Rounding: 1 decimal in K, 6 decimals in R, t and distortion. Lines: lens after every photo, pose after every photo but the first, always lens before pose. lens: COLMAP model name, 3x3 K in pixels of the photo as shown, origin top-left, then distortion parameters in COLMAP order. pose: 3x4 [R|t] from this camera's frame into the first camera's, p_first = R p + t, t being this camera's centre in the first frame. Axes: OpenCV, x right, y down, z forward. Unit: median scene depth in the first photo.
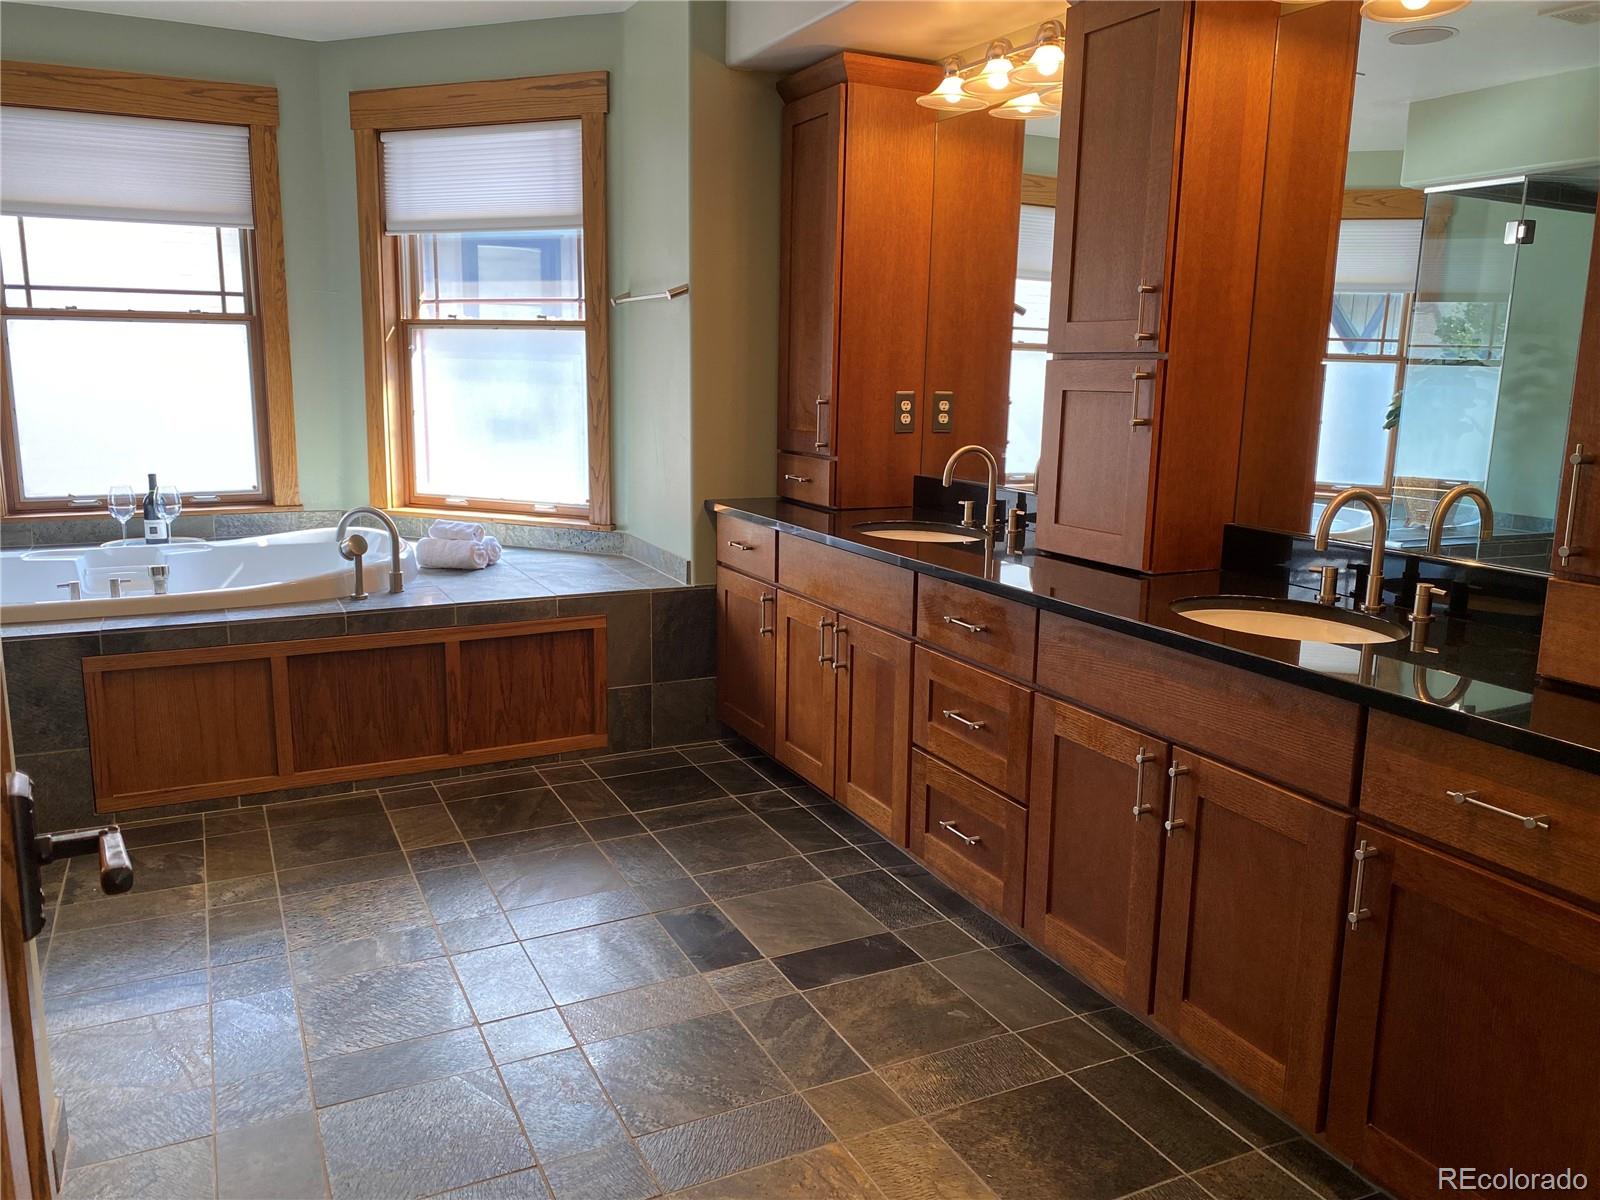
lens RADIAL K [[1210.0, 0, 802.0], [0, 1210.0, 600.8], [0, 0, 1]] dist [0.006608, 0.000804]
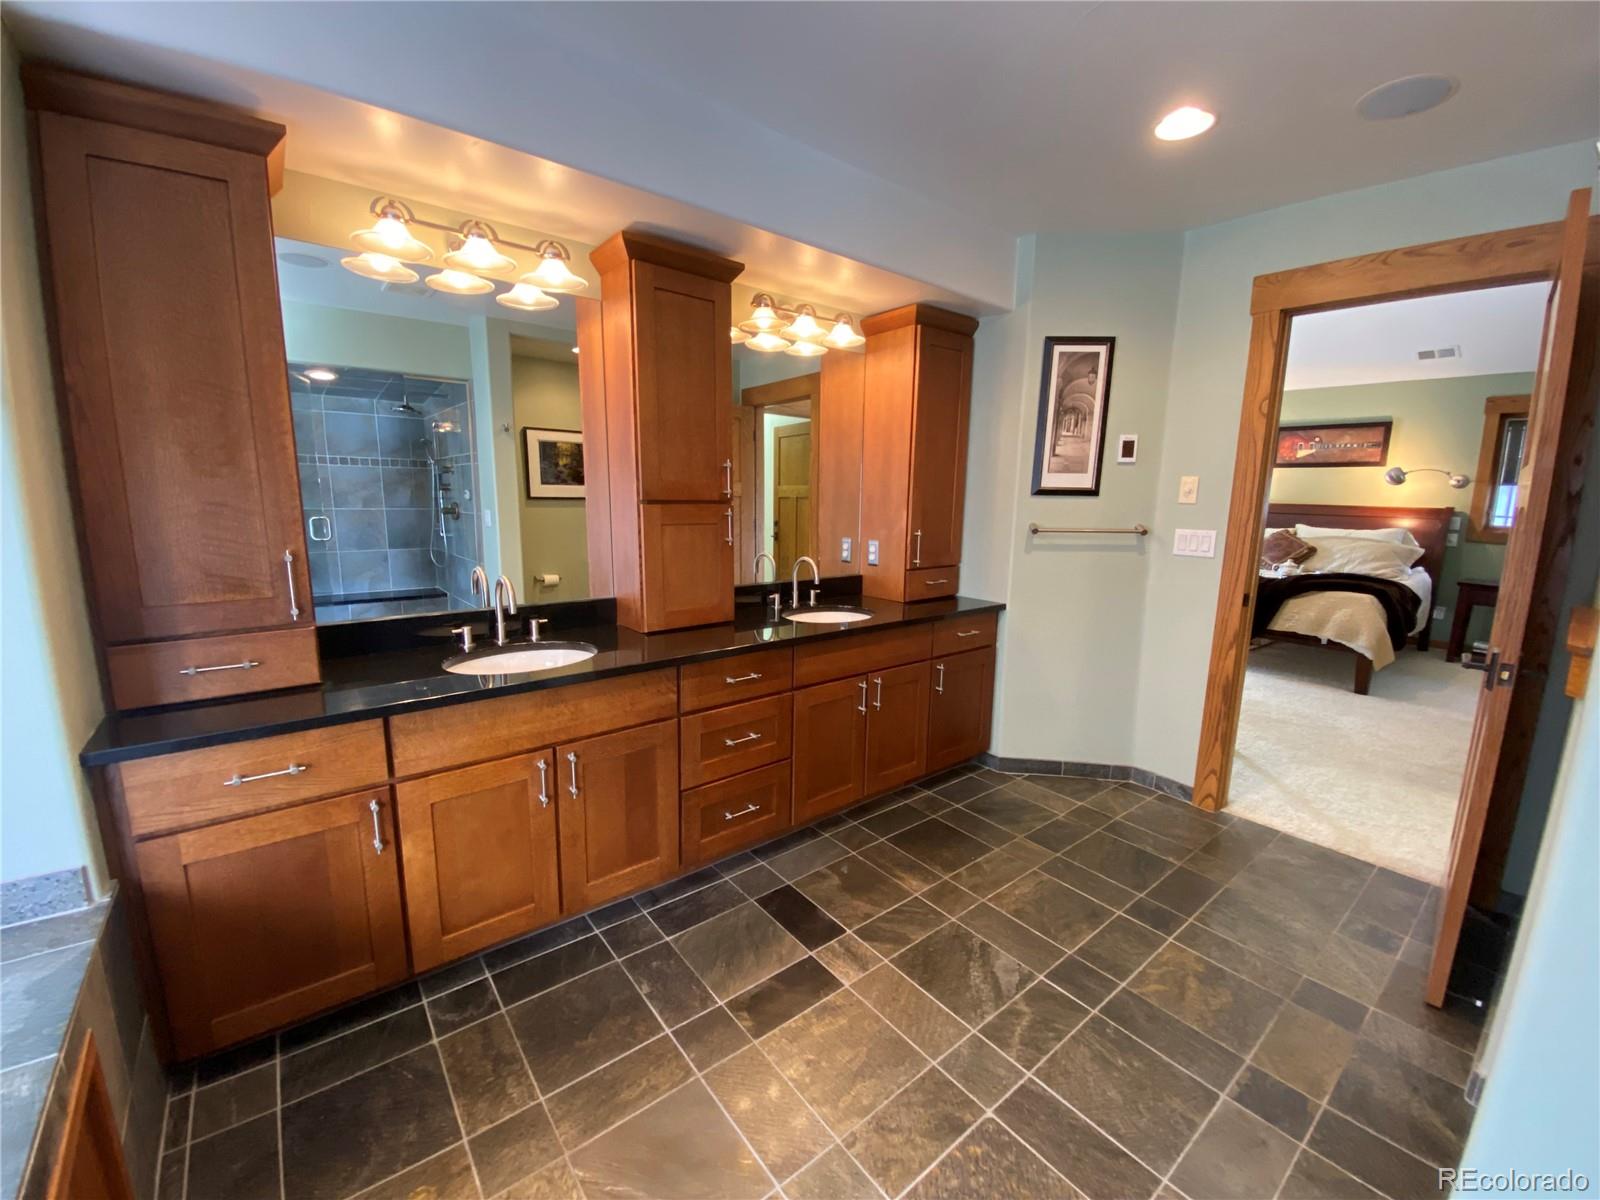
lens RADIAL K [[651.6, 0, 797.1], [0, 651.6, 592.8], [0, 0, 1]] dist [-0.014363, -0.002386]
pose [[-0.218720, -0.184399, 0.958206, -0.591522], [0.164608, 0.960937, 0.222497, -0.233613], [-0.961803, 0.206393, -0.179823, 0.978062]]
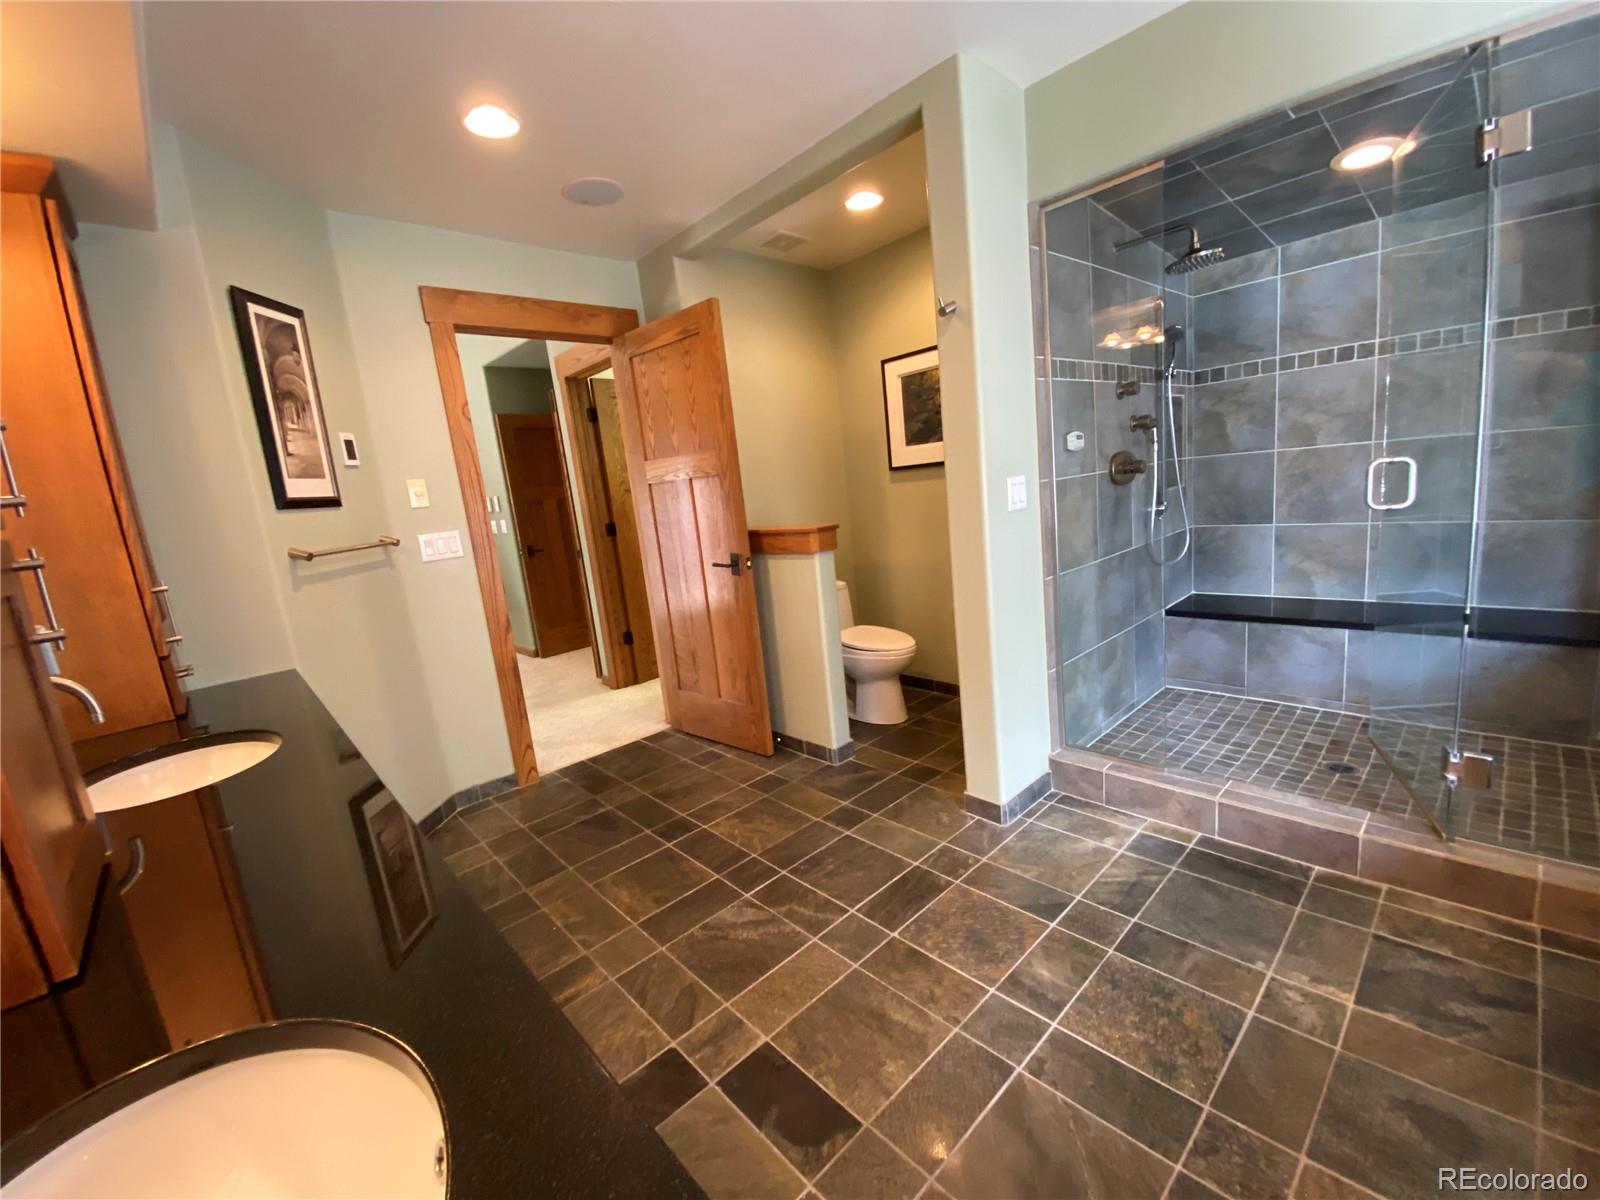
lens RADIAL K [[651.6, 0, 797.2], [0, 651.6, 597.2], [0, 0, 1]] dist [-0.014363, -0.002386]
pose [[-0.950652, 0.122113, -0.285219, 0.010059], [0.017928, 0.939374, 0.342426, -0.237676], [0.309742, 0.320415, -0.895206, 1.260177]]
